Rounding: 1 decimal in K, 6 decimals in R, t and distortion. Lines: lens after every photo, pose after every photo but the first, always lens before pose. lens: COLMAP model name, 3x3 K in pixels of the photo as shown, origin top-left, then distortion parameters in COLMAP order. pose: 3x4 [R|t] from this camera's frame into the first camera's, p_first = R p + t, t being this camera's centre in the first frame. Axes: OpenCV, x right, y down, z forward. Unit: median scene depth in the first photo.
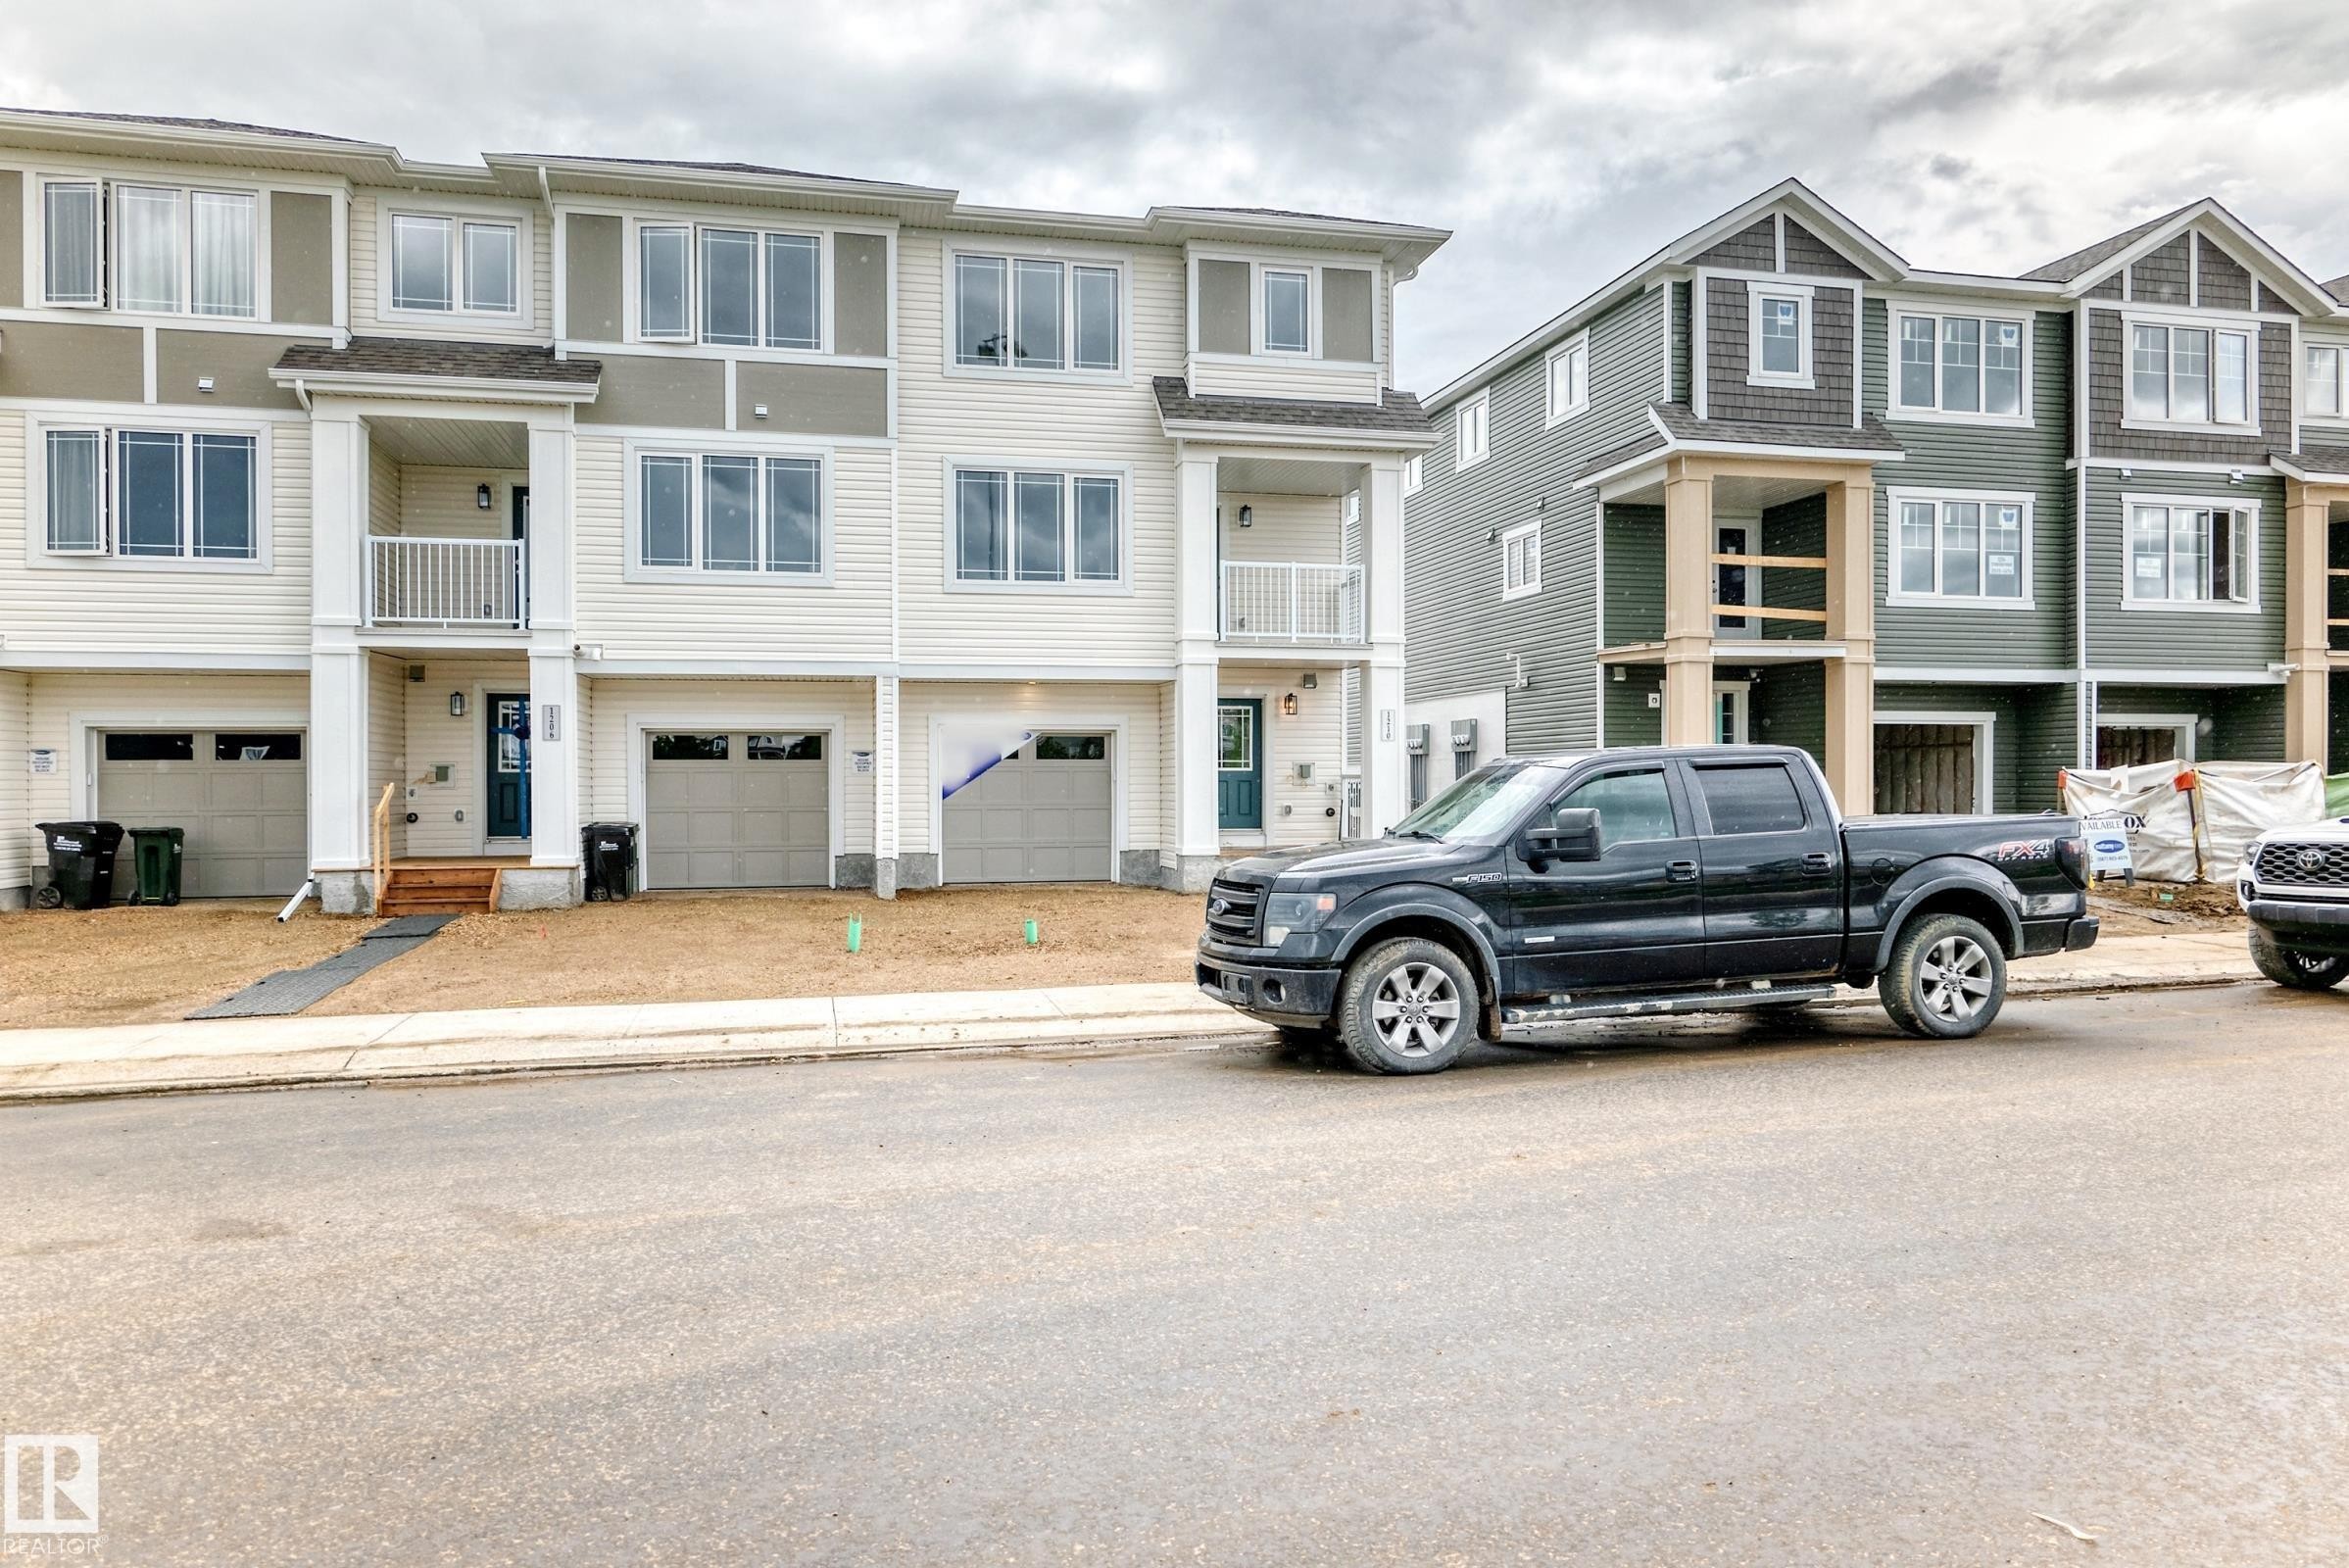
lens RADIAL K [[1630.0, 0, 1193.2], [0, 1630.0, 772.2], [0, 0, 1]] dist [0.005076, -0.000161]
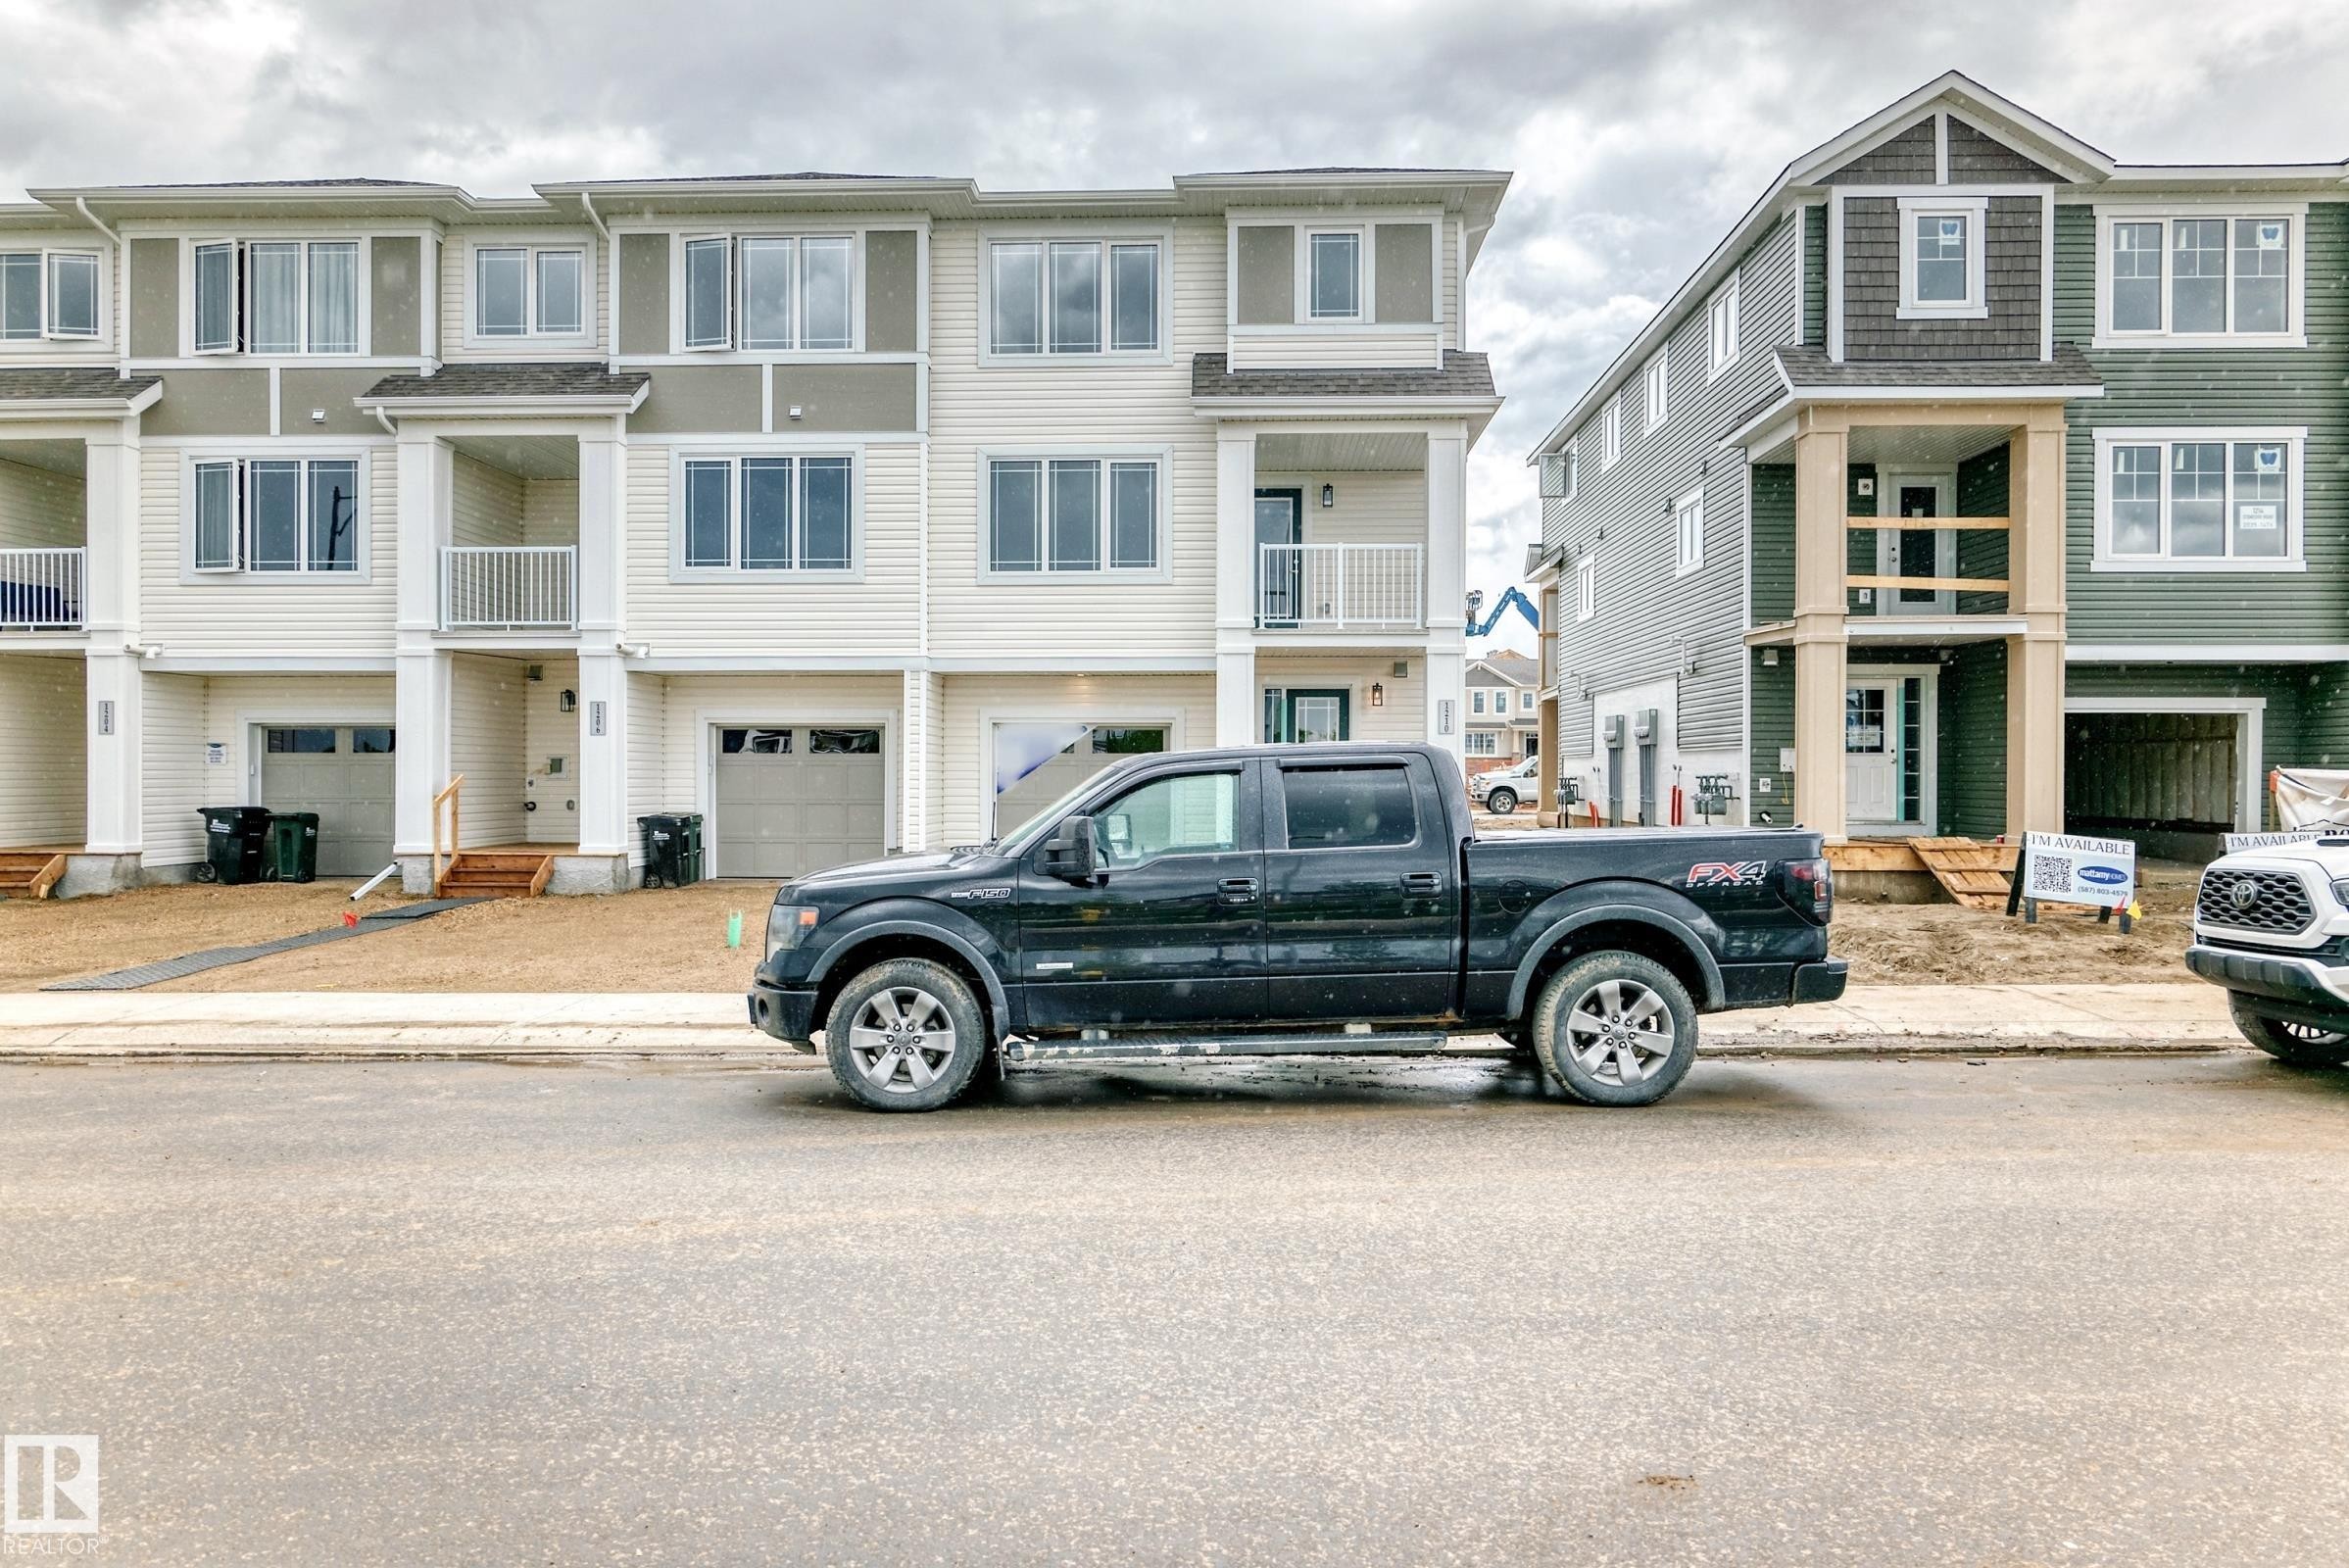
lens RADIAL K [[1623.6, 0, 1179.2], [0, 1623.6, 761.7], [0, 0, 1]] dist [0.003002, 0.000271]
pose [[0.962131, 0.003431, -0.272565, 0.232299], [-0.003714, 0.999993, -0.000521, -0.002764], [0.272561, 0.001513, 0.962137, 0.083158]]
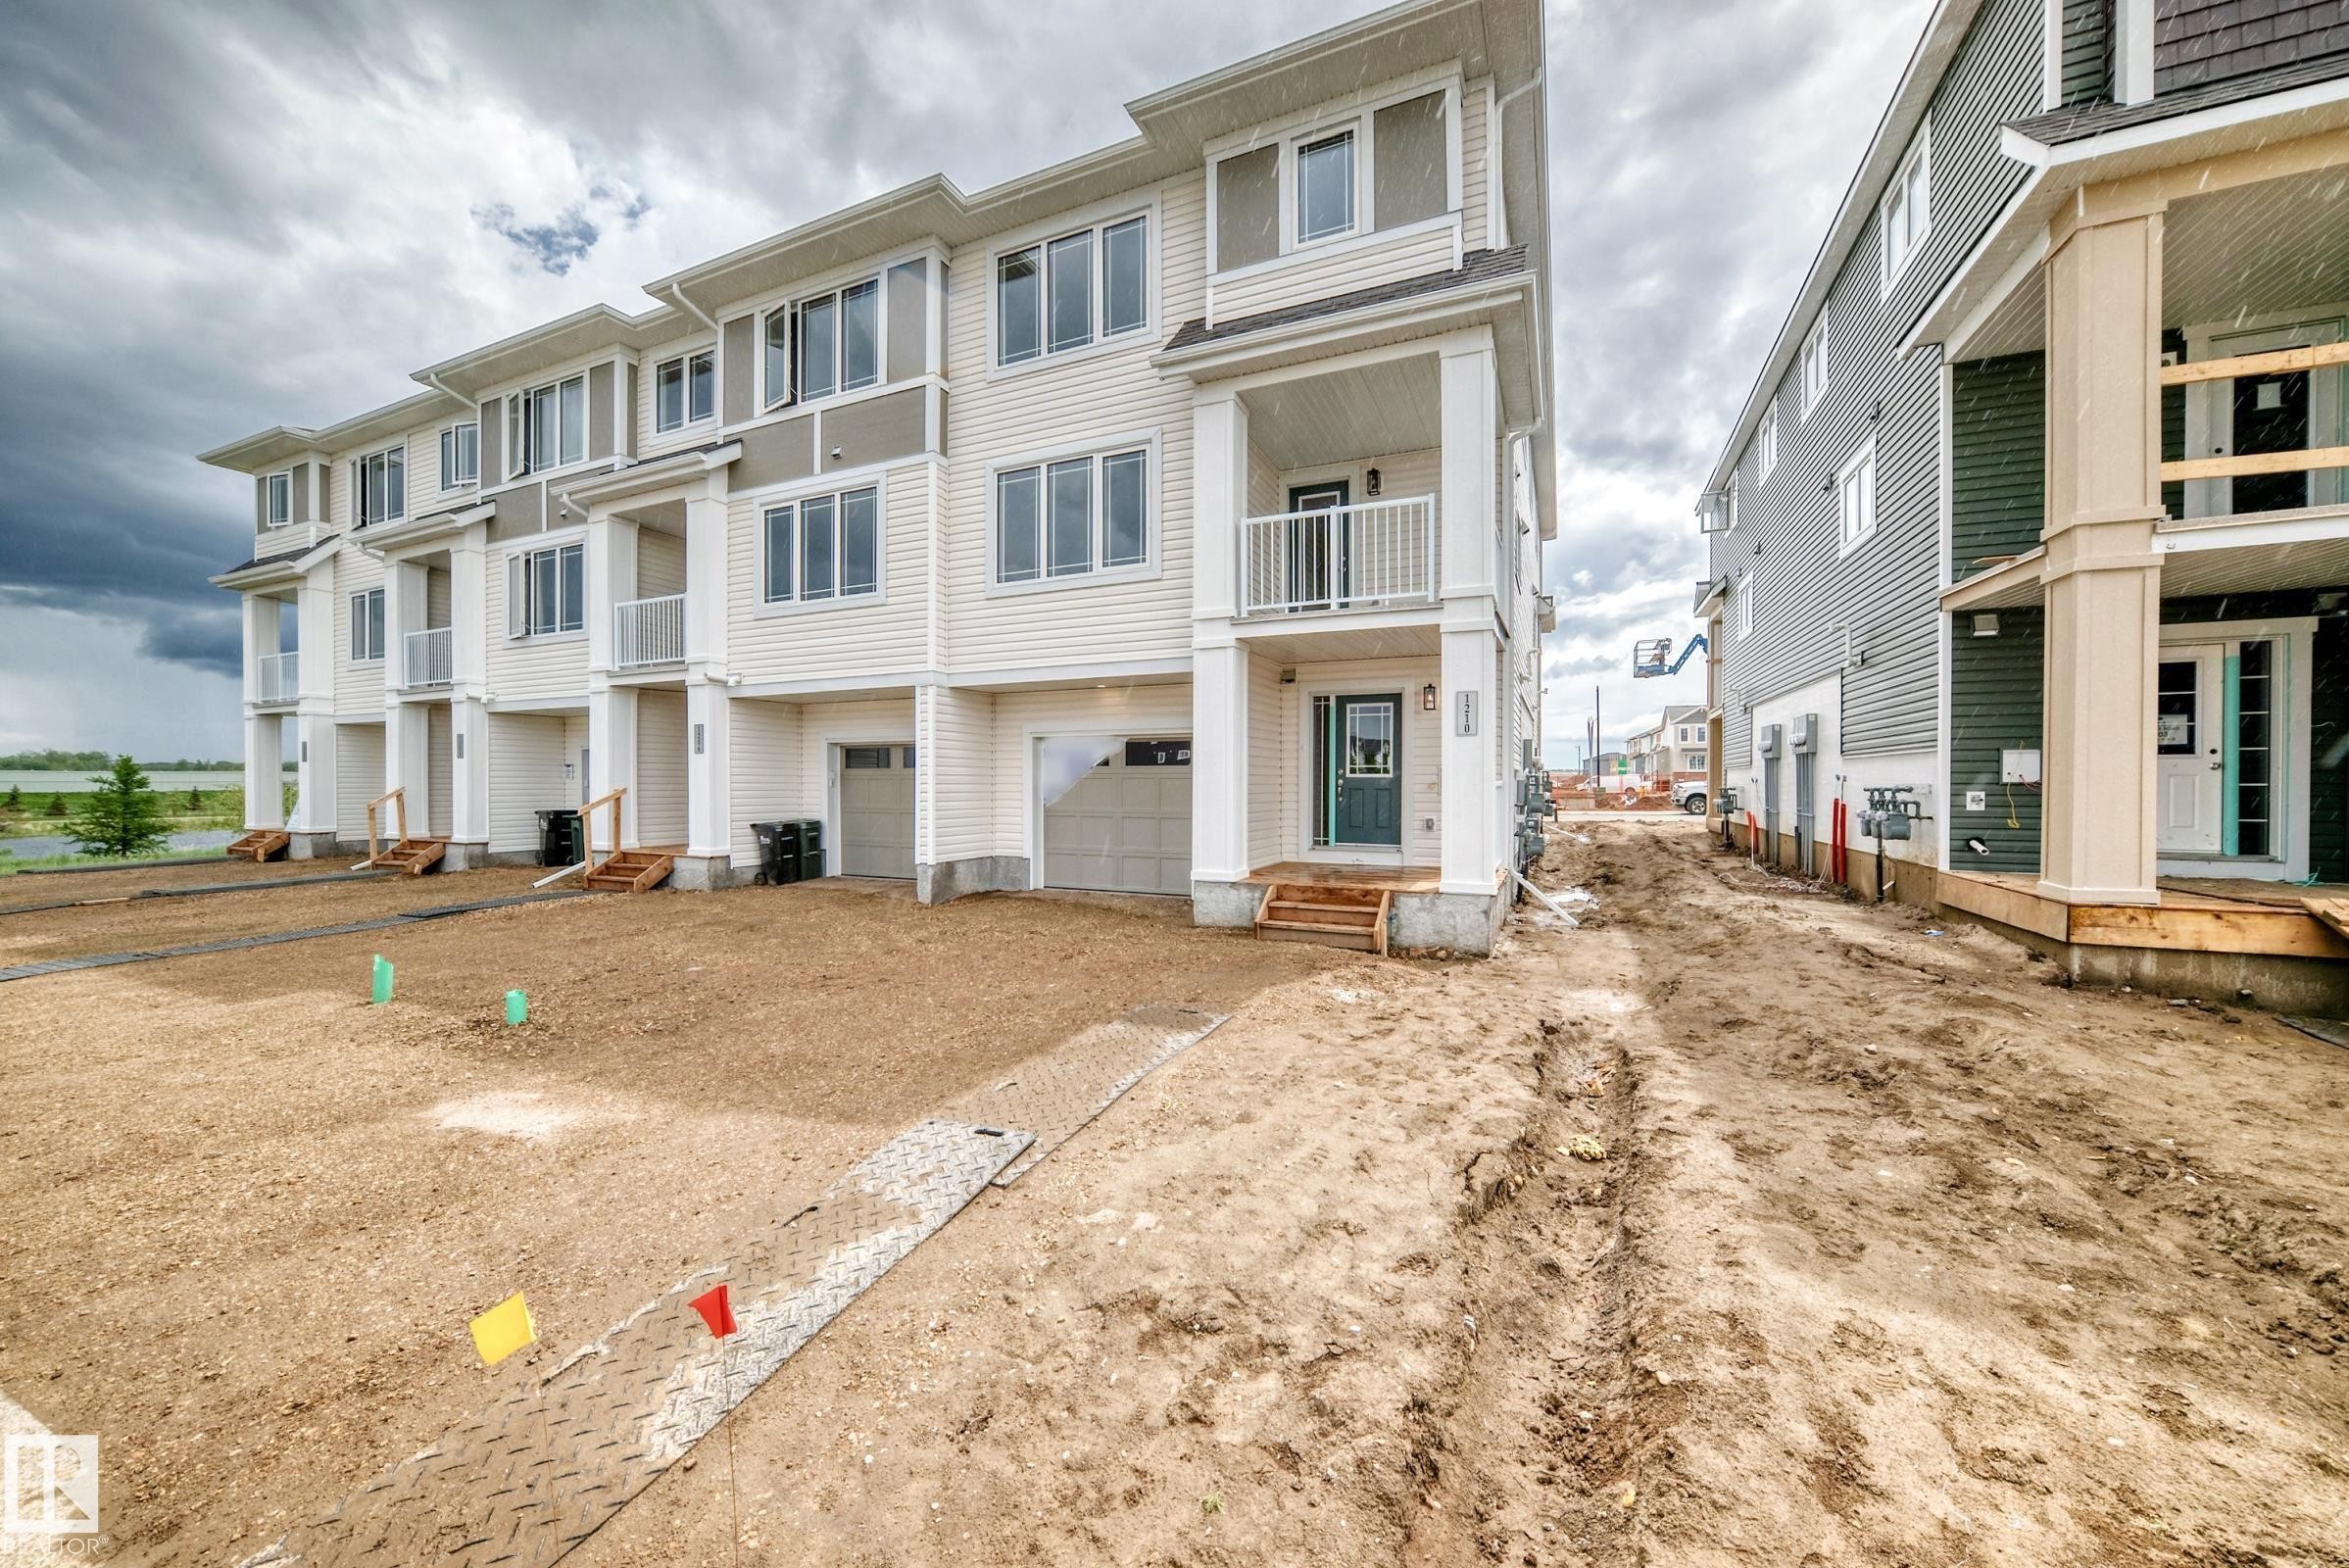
lens RADIAL K [[856.9, 0, 1176.6], [0, 856.9, 787.4], [0, 0, 1]] dist [-0.020609, 0.005127]
pose [[0.787152, 0.006403, -0.616725, 0.259505], [0.000899, 0.999933, 0.011529, -0.000731], [0.616758, -0.009629, 0.787094, 0.652850]]
